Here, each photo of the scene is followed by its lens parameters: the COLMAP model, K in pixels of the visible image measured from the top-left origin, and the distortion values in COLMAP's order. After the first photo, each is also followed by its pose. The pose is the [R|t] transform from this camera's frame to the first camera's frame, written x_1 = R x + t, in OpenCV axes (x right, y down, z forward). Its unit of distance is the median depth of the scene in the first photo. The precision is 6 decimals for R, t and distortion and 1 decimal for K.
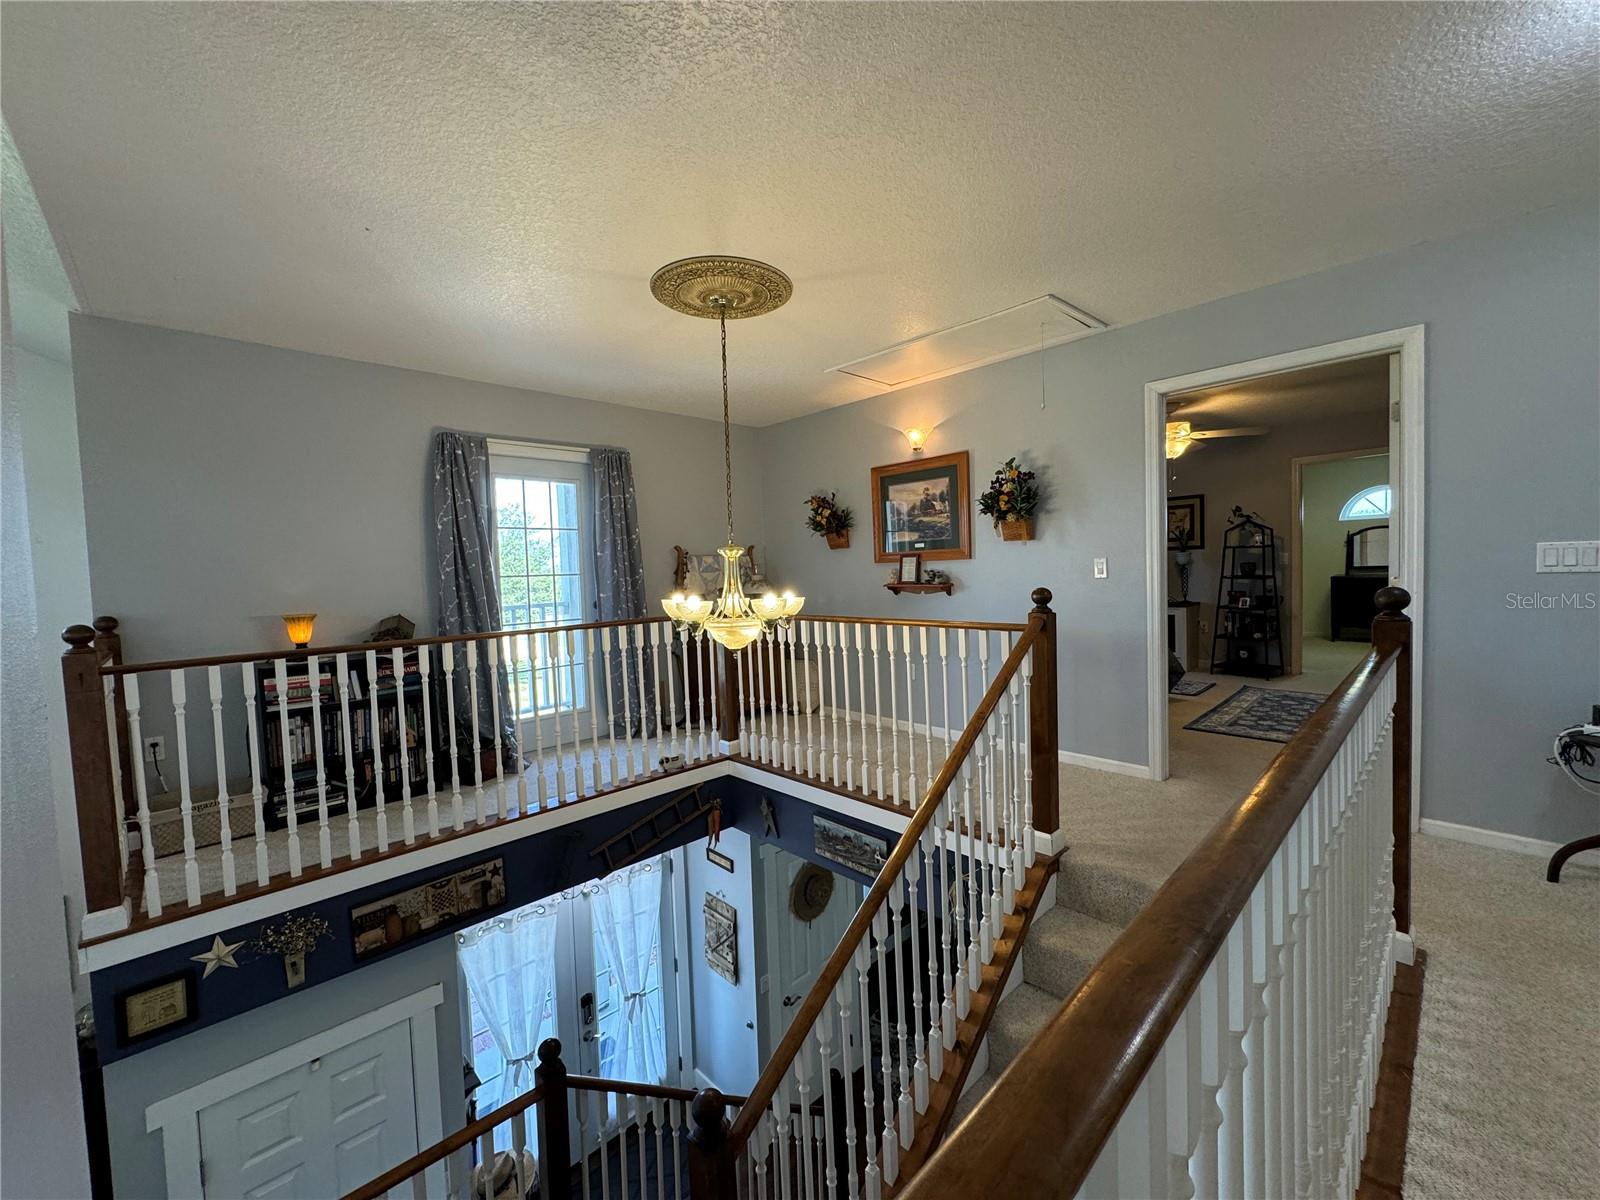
lens RADIAL K [[636.1, 0, 800.0], [0, 636.1, 600.0], [0, 0, 1]] dist [0.000601, -0.000106]
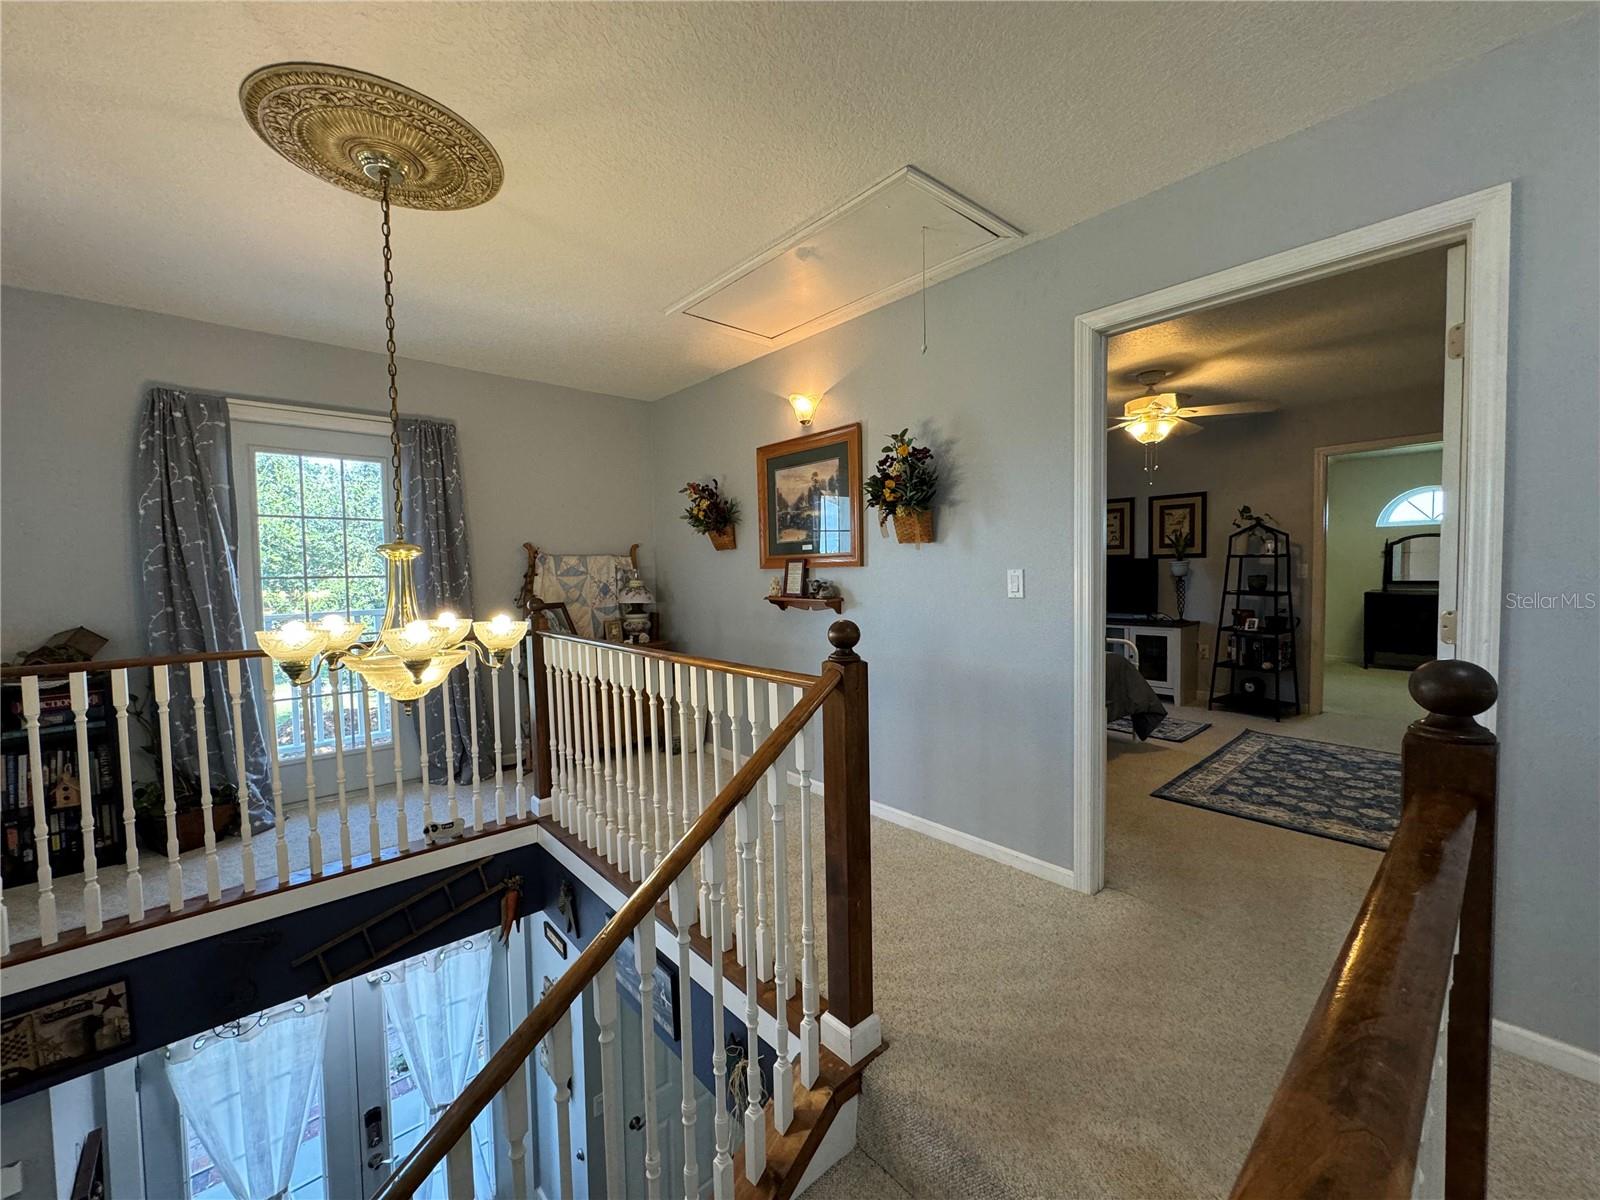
lens RADIAL K [[636.1, 0, 800.0], [0, 636.1, 600.0], [0, 0, 1]] dist [0.000601, -0.000106]
pose [[0.999133, 0.019990, -0.036506, 0.218693], [-0.019990, 0.999800, 0.000376, -0.023180], [0.036506, 0.000354, 0.999333, 0.239975]]
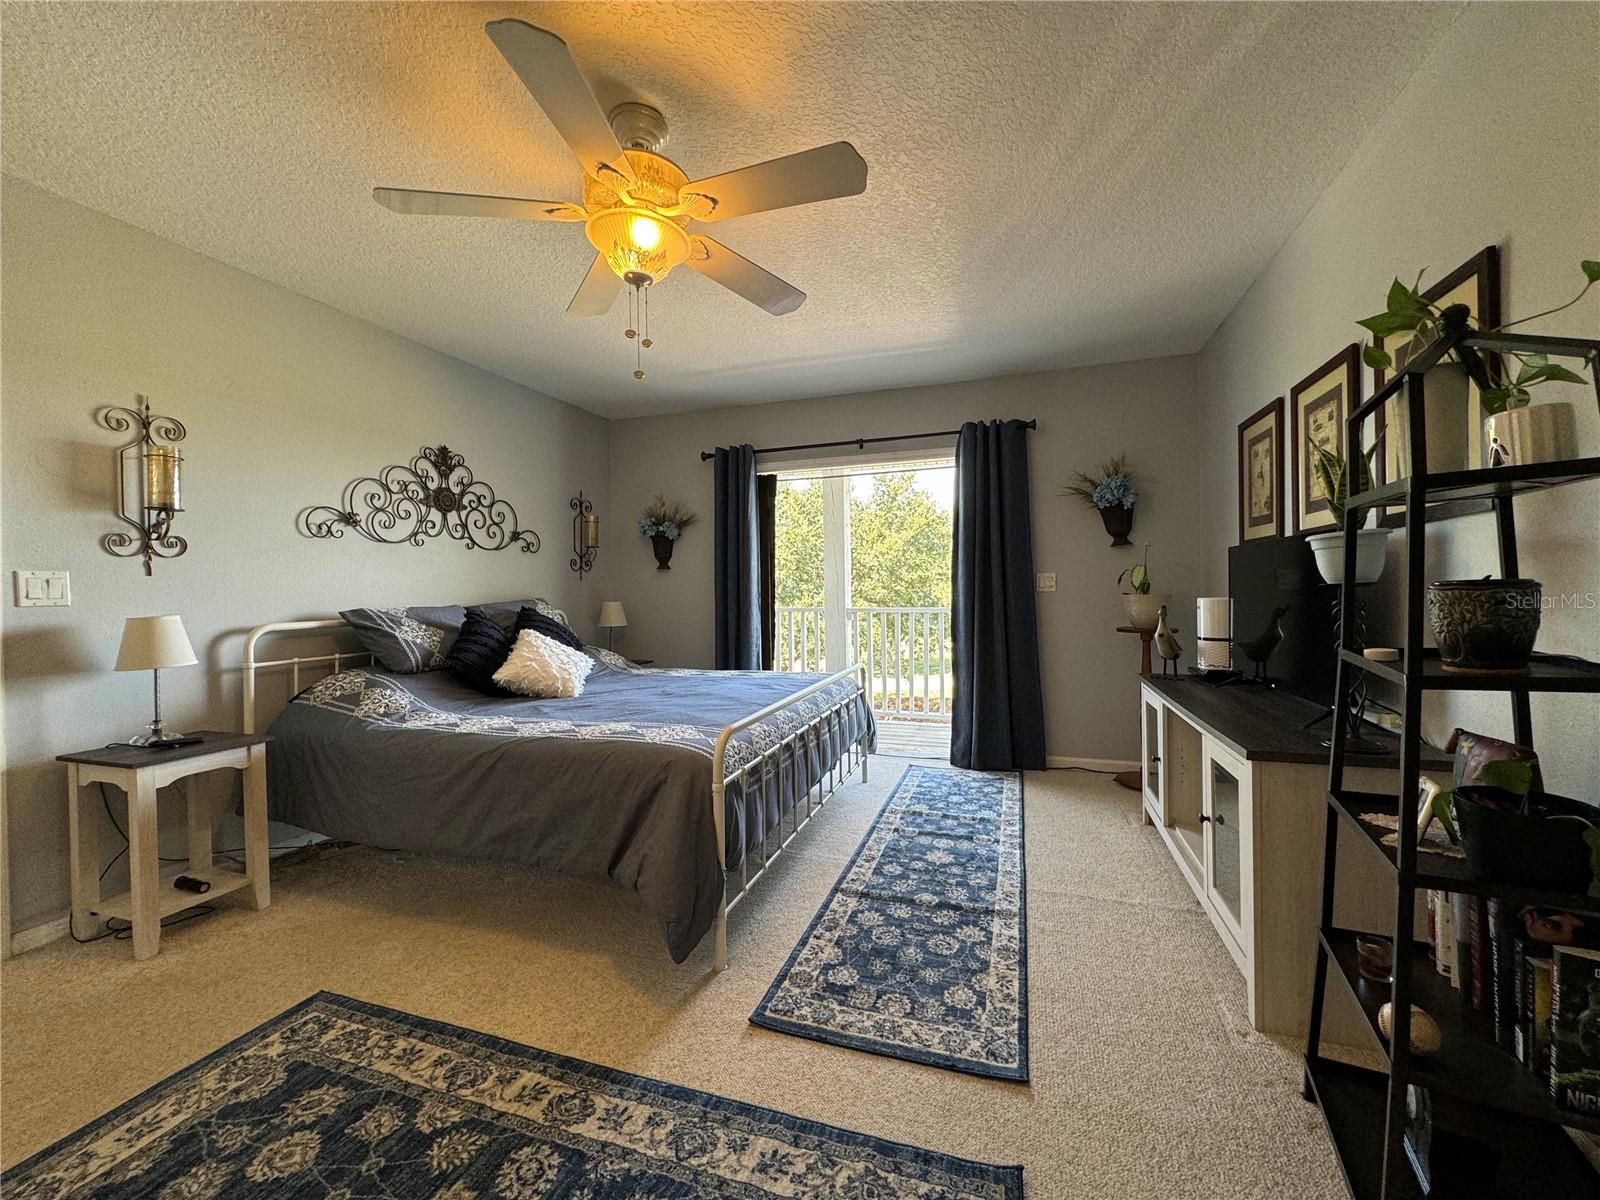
lens RADIAL K [[636.1, 0, 800.0], [0, 636.1, 600.0], [0, 0, 1]] dist [0.000601, -0.000106]
pose [[0.458835, 0.039254, -0.887654, 1.139257], [-0.043338, 0.998823, 0.021769, -0.073128], [0.887464, 0.028481, 0.459996, 1.124079]]
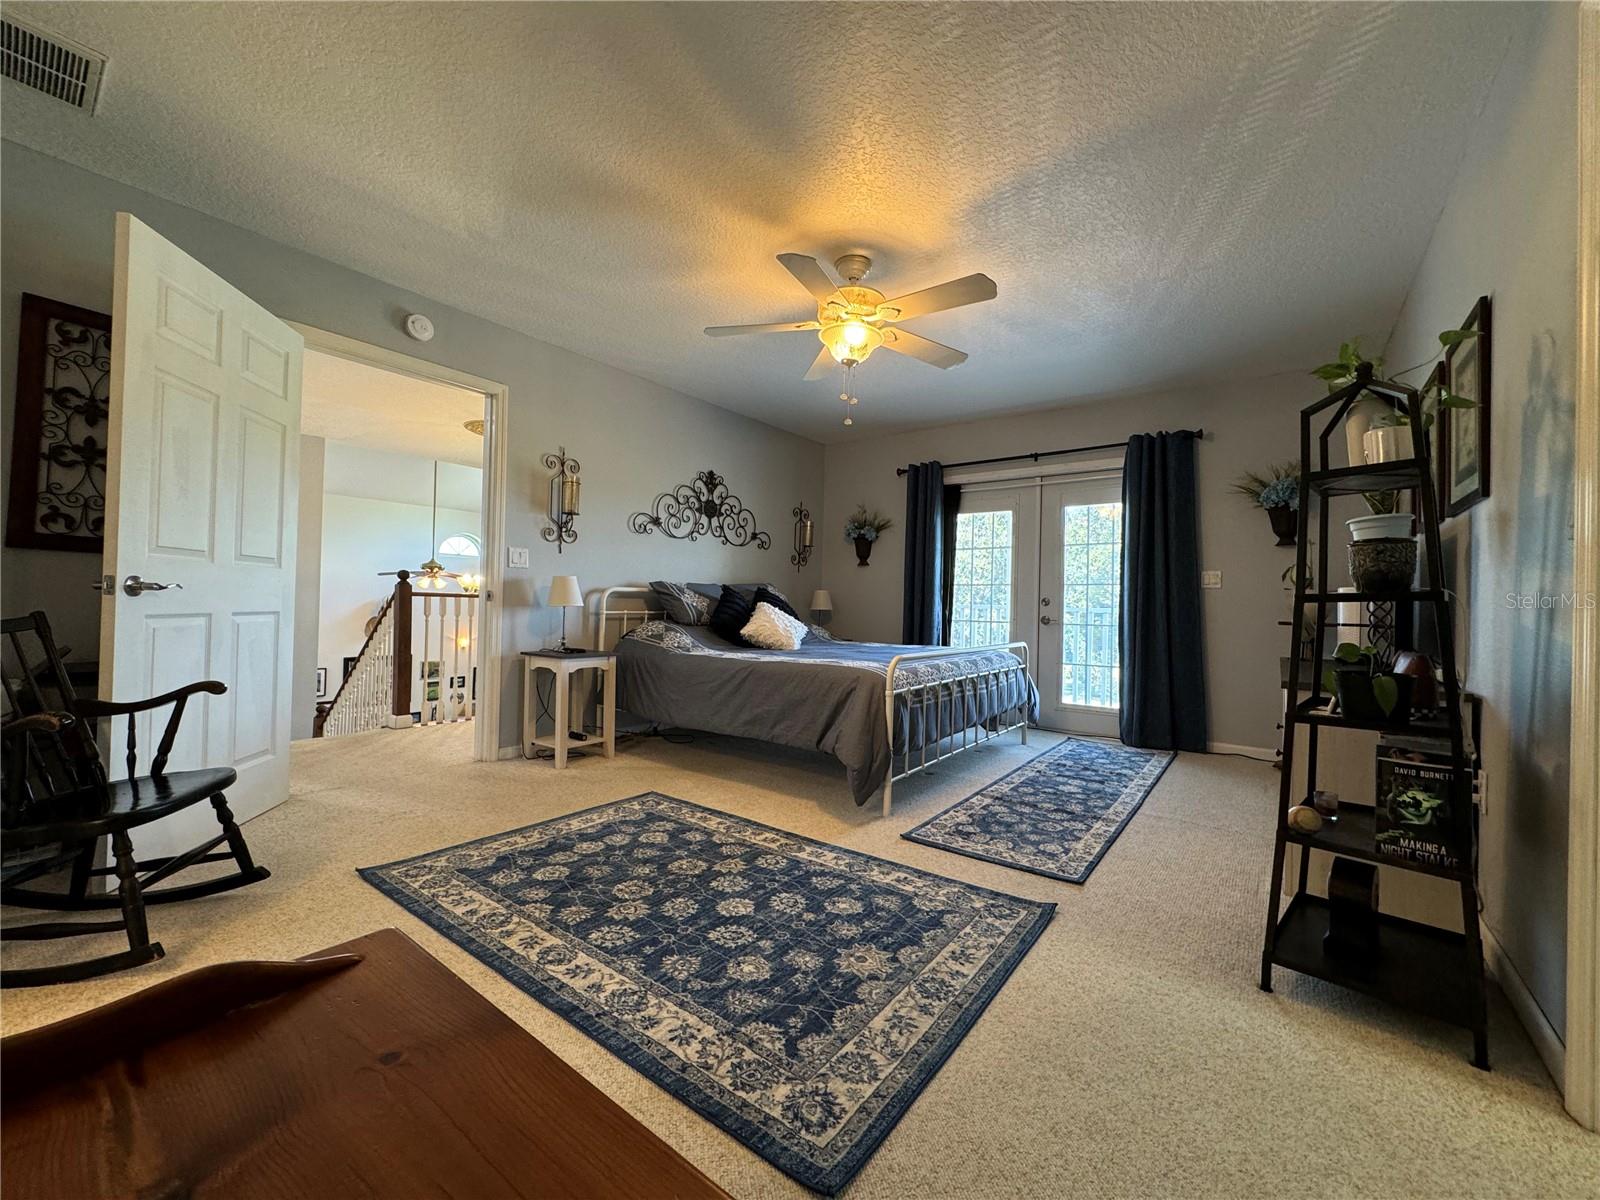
lens RADIAL K [[636.1, 0, 800.0], [0, 636.1, 600.0], [0, 0, 1]] dist [0.000601, -0.000106]
pose [[0.158548, 0.028948, -0.986927, 1.360254], [-0.074219, 0.997091, 0.017323, -0.031917], [0.984558, 0.070502, 0.160235, 1.077573]]
